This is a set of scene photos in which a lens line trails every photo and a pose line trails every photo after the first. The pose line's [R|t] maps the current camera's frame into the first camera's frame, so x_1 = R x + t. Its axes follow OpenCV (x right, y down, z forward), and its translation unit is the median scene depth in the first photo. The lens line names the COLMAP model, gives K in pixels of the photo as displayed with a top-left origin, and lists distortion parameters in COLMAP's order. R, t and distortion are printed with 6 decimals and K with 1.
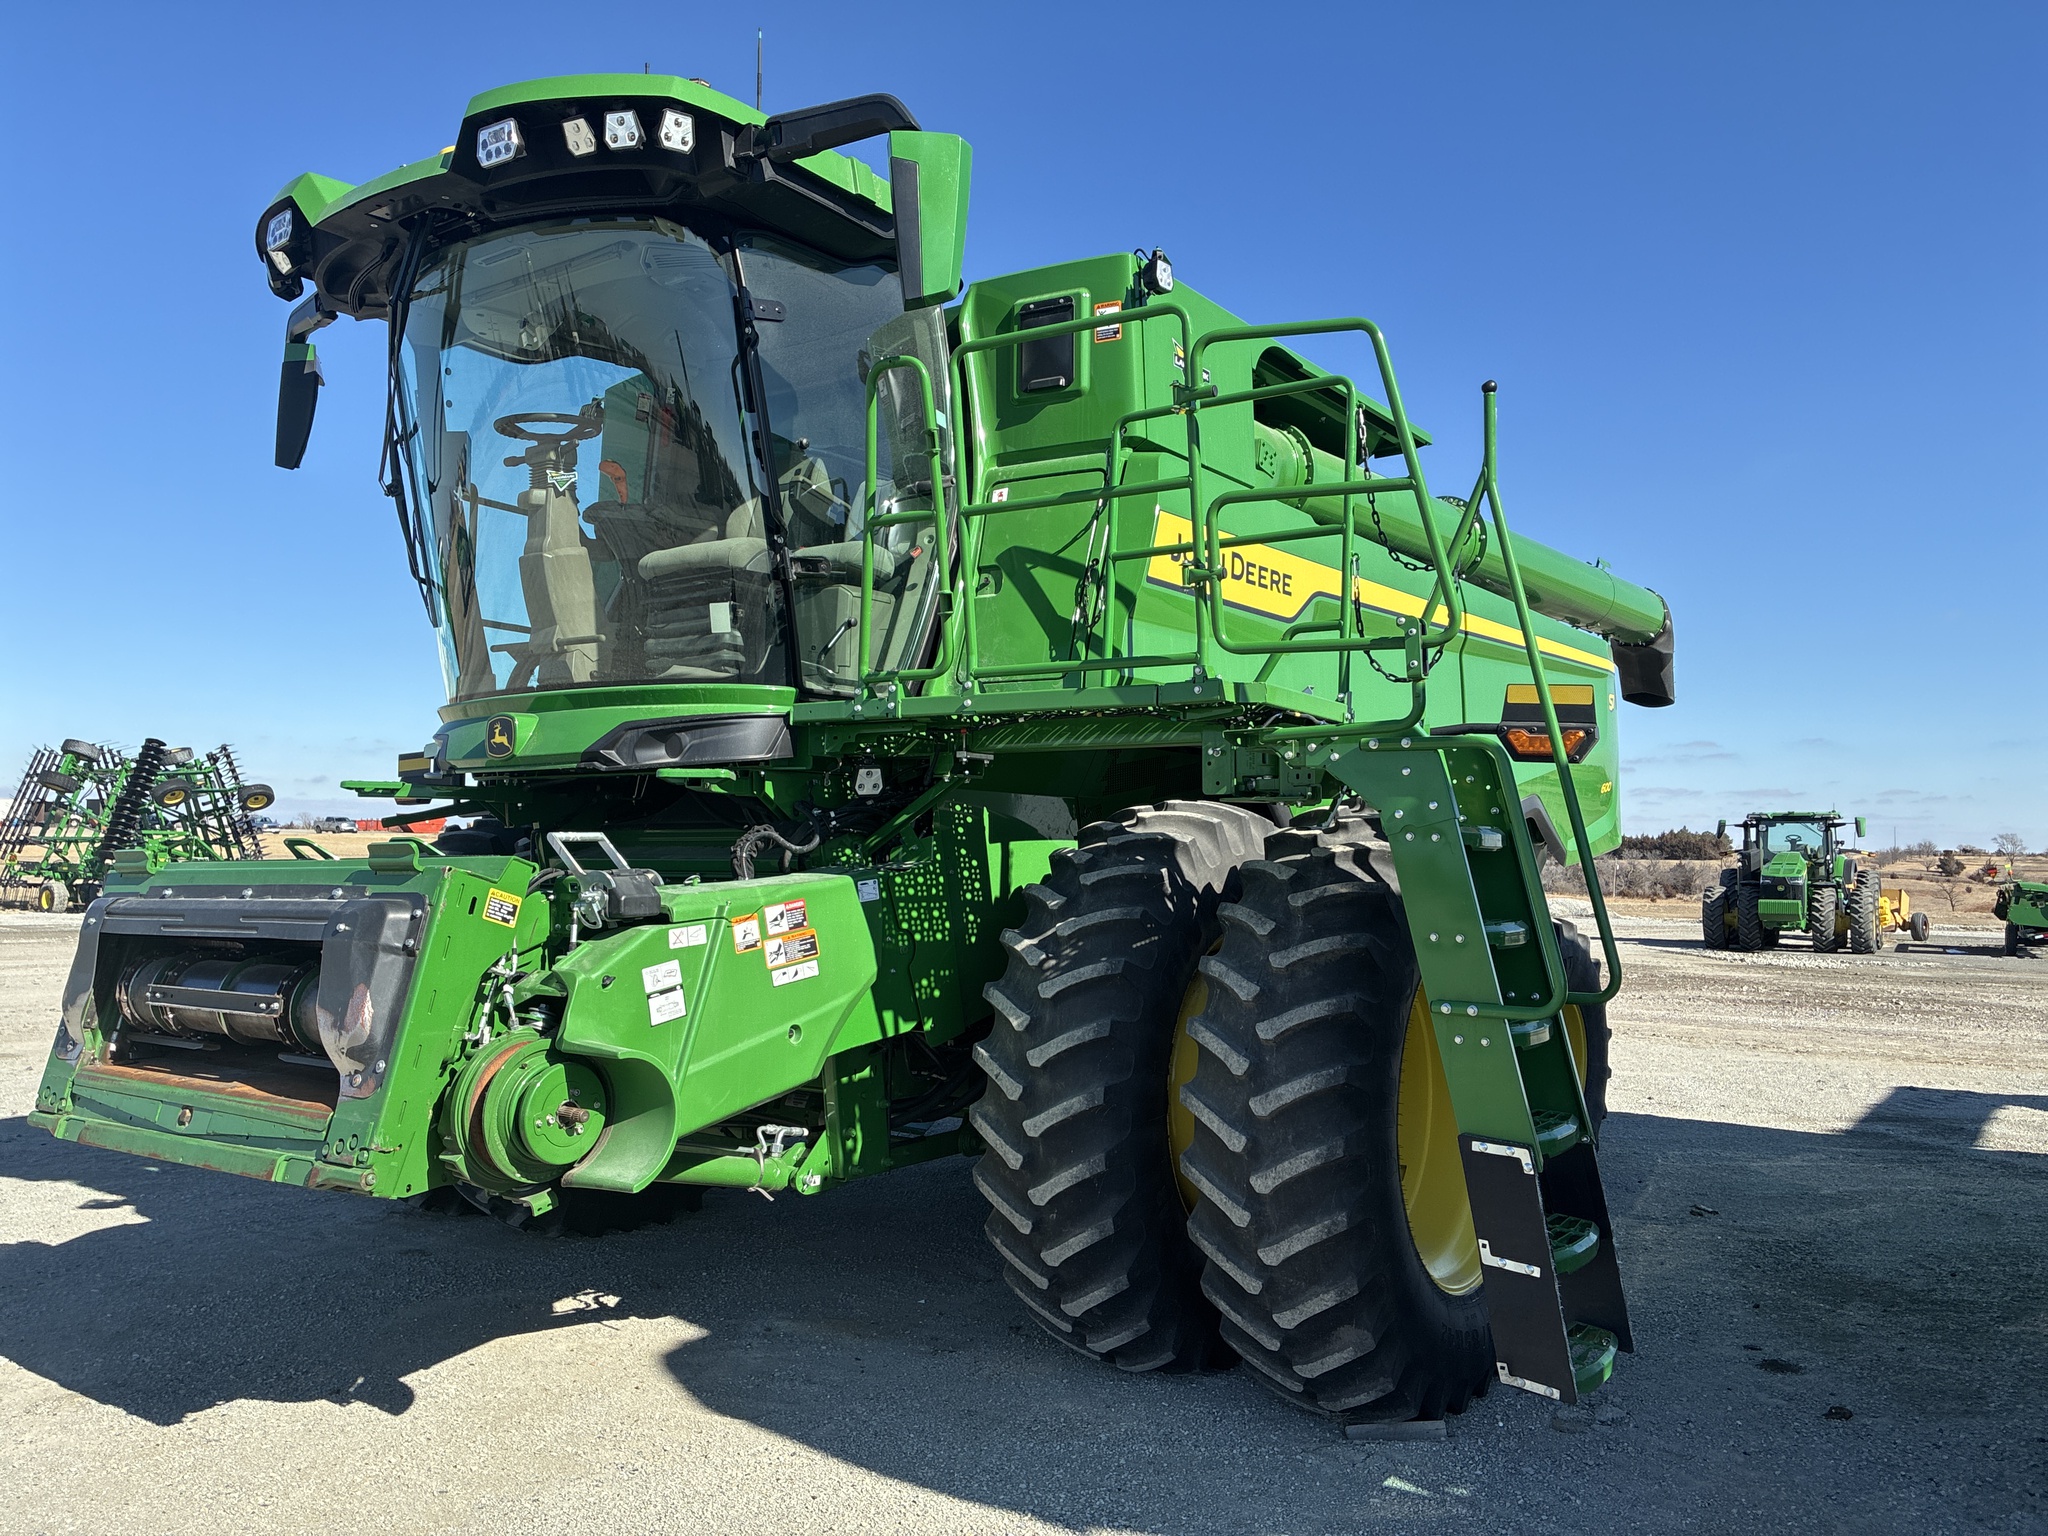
lens RADIAL K [[1623.8, 0, 1028.7], [0, 1623.8, 722.0], [0, 0, 1]] dist [-0.051242, -0.000469]
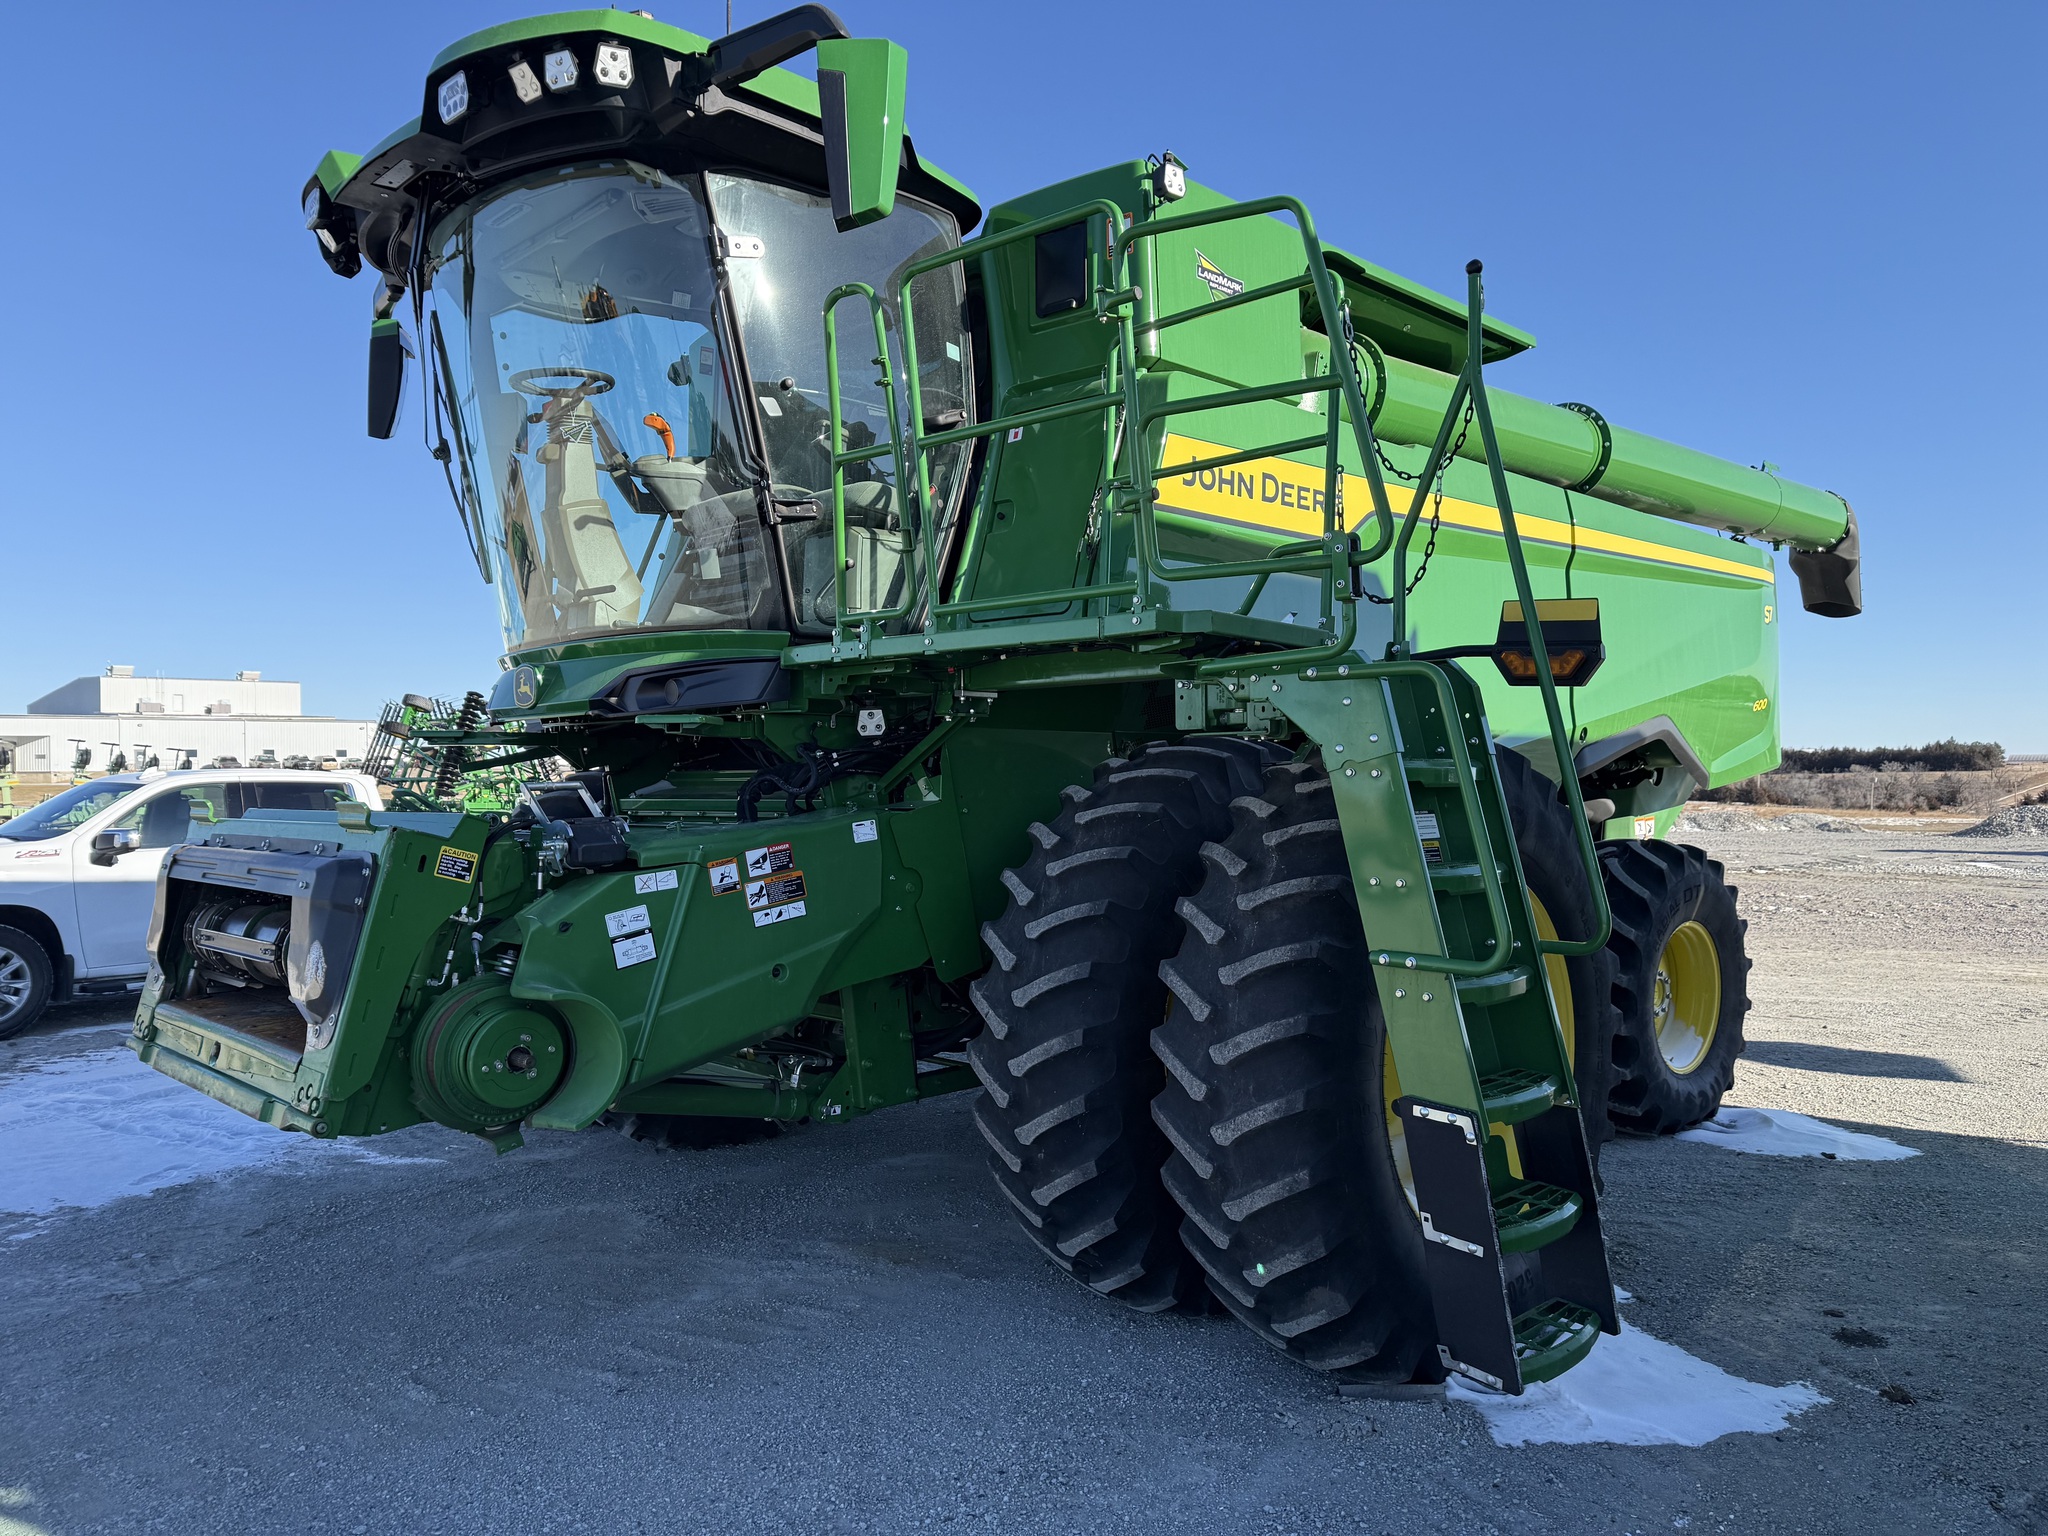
lens RADIAL K [[1484.5, 0, 1024.0], [0, 1484.5, 768.0], [0, 0, 1]] dist [0.067728, -0.182003]
pose [[0.983481, -0.018325, -0.180083, 0.180019], [0.031863, 0.996854, 0.072576, 0.000673], [0.178186, -0.077115, 0.980970, 0.121236]]
